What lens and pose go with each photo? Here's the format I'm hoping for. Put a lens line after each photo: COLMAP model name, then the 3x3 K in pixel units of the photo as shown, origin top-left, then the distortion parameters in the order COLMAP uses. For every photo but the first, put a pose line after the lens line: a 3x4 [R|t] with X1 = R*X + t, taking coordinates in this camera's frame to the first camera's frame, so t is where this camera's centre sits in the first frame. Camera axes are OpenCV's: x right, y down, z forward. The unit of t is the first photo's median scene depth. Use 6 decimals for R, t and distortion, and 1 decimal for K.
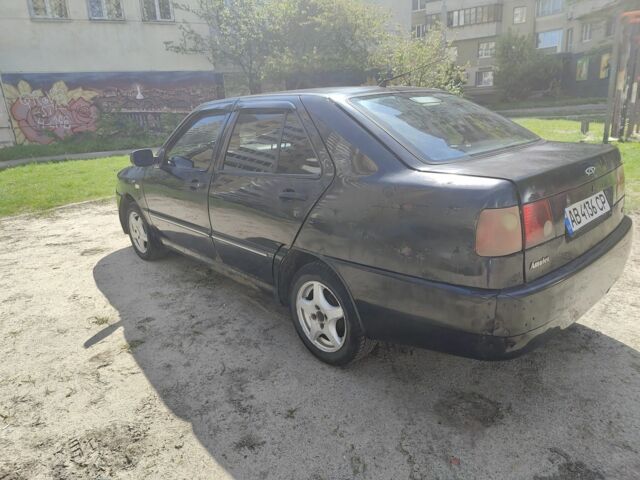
lens RADIAL K [[445.9, 0, 318.6], [0, 445.9, 241.1], [0, 0, 1]] dist [0.046335, -0.052864]
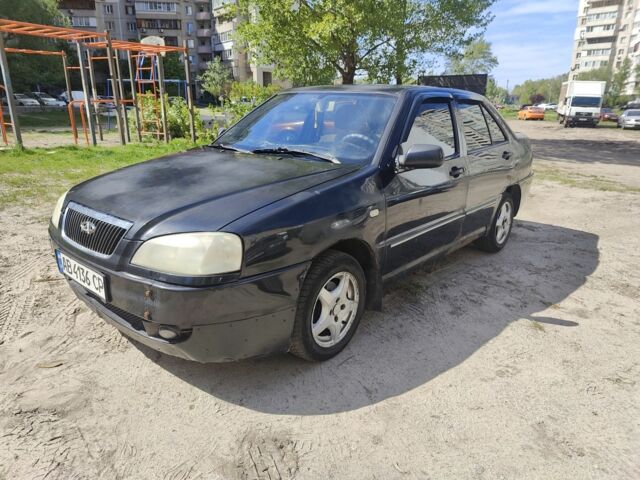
lens RADIAL K [[445.9, 0, 320.6], [0, 445.9, 235.8], [0, 0, 1]] dist [0.046335, -0.052864]
pose [[-0.141140, -0.230352, 0.962818, -1.309579], [0.278222, 0.924128, 0.261880, -0.361762], [-0.950091, 0.304838, -0.066342, 1.491615]]
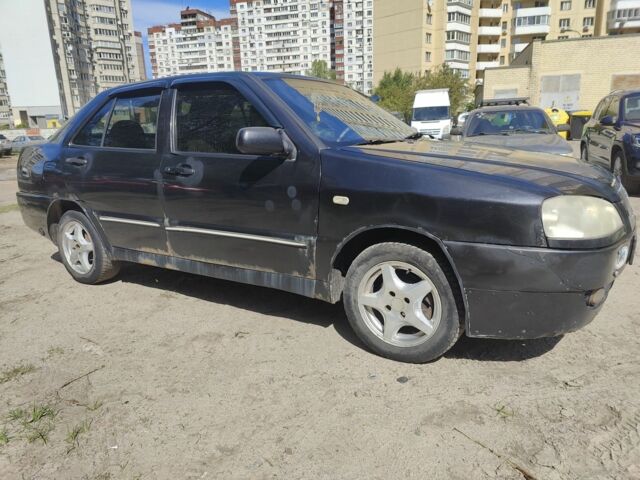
lens RADIAL K [[445.9, 0, 326.2], [0, 445.9, 241.3], [0, 0, 1]] dist [0.046335, -0.052864]
pose [[-0.956971, 0.149586, -0.248659, 0.095961], [-0.001580, 0.854201, 0.519941, -0.610437], [0.290180, 0.497961, -0.817209, 2.294319]]
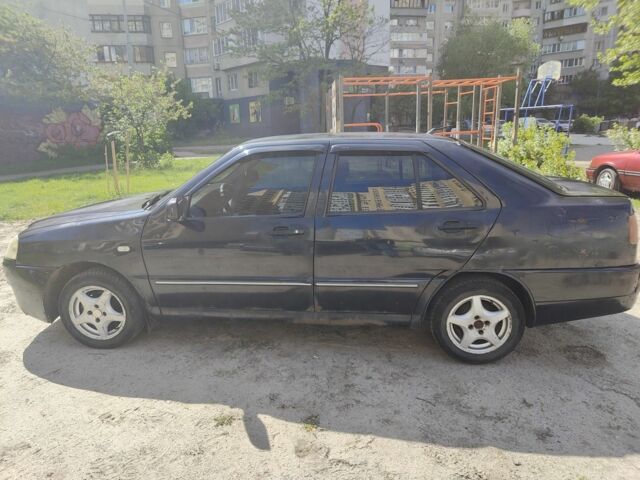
lens RADIAL K [[445.9, 0, 319.5], [0, 445.9, 241.4], [0, 0, 1]] dist [0.046335, -0.052864]
pose [[0.738367, -0.128603, 0.662023, -0.878259], [0.177274, 0.984140, -0.006540, -0.094561], [-0.650683, 0.122188, 0.749455, 0.296699]]
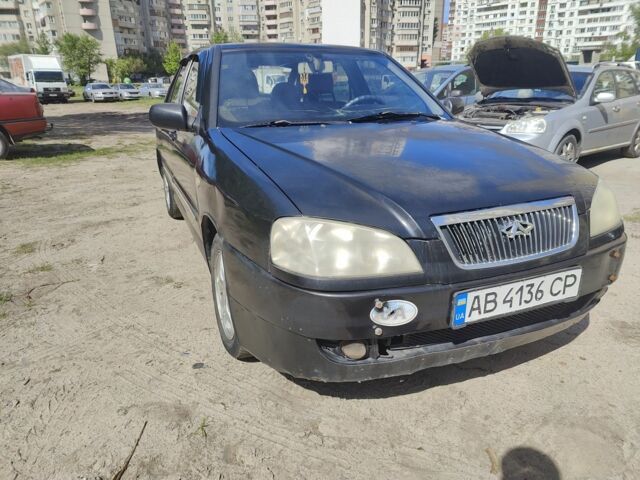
lens RADIAL K [[445.9, 0, 325.8], [0, 445.9, 241.8], [0, 0, 1]] dist [0.046335, -0.052864]
pose [[-0.948425, -0.042453, 0.314145, -0.527991], [0.151290, 0.810231, 0.566248, -0.597860], [-0.278569, 0.584571, -0.762021, 2.241721]]
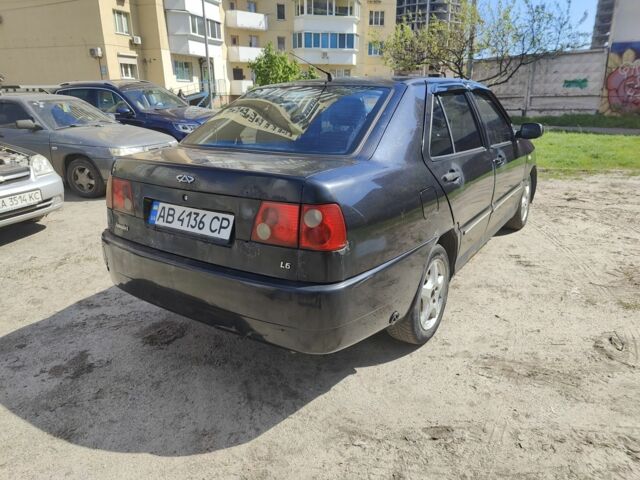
lens RADIAL K [[445.9, 0, 320.5], [0, 445.9, 243.2], [0, 0, 1]] dist [0.046335, -0.052864]
pose [[0.242043, 0.356922, -0.902232, 1.109045], [-0.287691, 0.914465, 0.284582, -0.269977], [0.926633, 0.190683, 0.324023, 0.680504]]
